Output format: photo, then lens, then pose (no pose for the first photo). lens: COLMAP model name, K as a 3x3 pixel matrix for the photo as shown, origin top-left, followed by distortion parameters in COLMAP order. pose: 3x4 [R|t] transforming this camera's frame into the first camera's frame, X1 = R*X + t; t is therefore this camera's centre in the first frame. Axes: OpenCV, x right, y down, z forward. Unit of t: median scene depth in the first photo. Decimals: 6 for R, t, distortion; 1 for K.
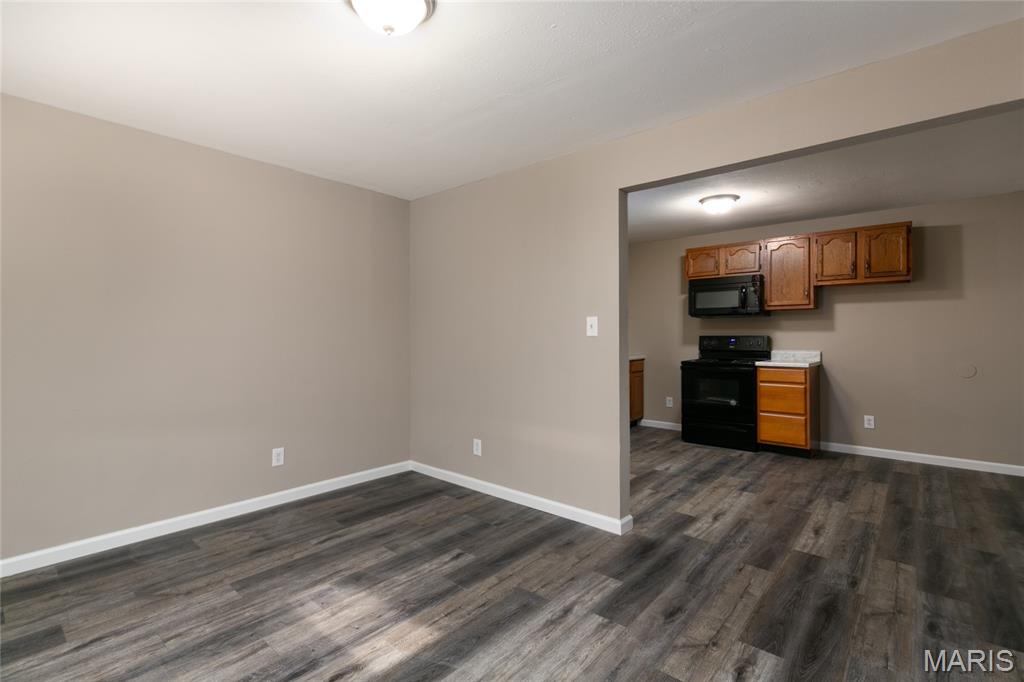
lens RADIAL K [[471.4, 0, 509.2], [0, 471.4, 337.7], [0, 0, 1]] dist [-0.003069, -0.001112]
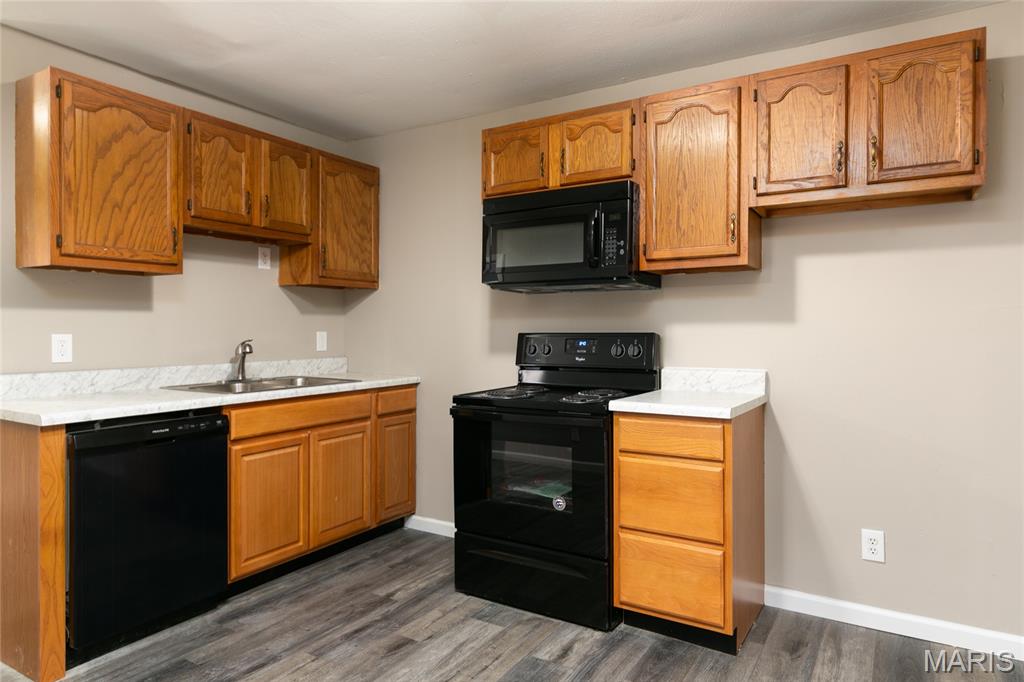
lens RADIAL K [[623.0, 0, 512.0], [0, 623.0, 341.0], [0, 0, 1]] dist [-0.001663, 0.001282]
pose [[0.986671, 0.002624, 0.162705, 0.378824], [-0.003543, 0.999979, 0.005358, -0.000170], [-0.162688, -0.005863, 0.986660, 0.533457]]
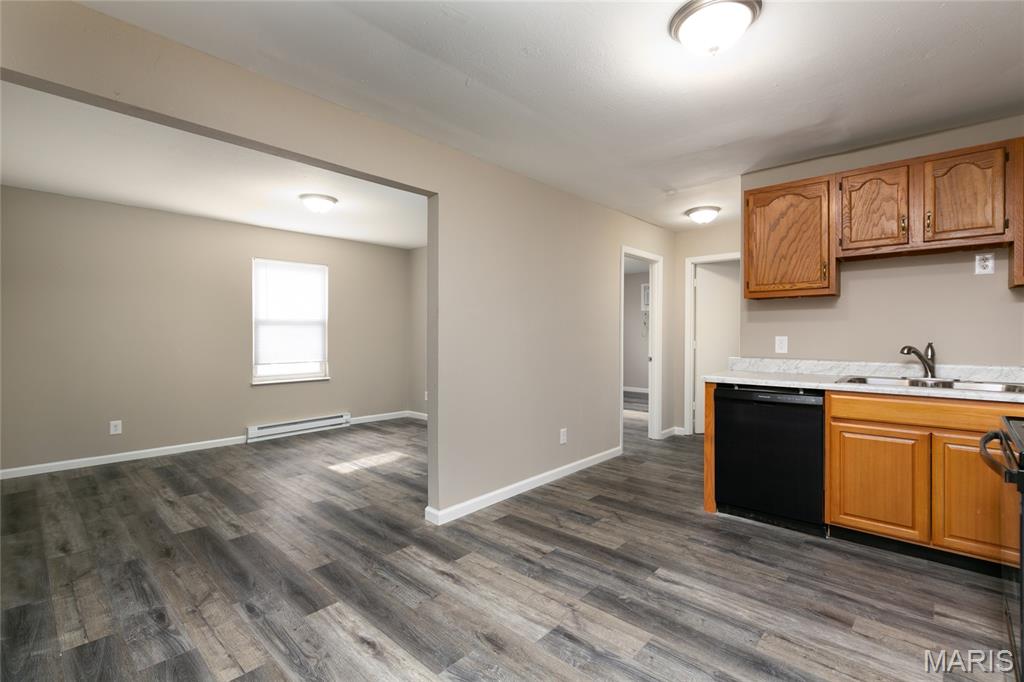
lens RADIAL K [[471.4, 0, 509.2], [0, 471.4, 337.7], [0, 0, 1]] dist [-0.003069, -0.001112]
pose [[-0.034337, 0.016733, -0.999270, 0.812226], [-0.009300, 0.999811, 0.017061, -0.008481], [0.999367, 0.009879, -0.034175, 0.768273]]
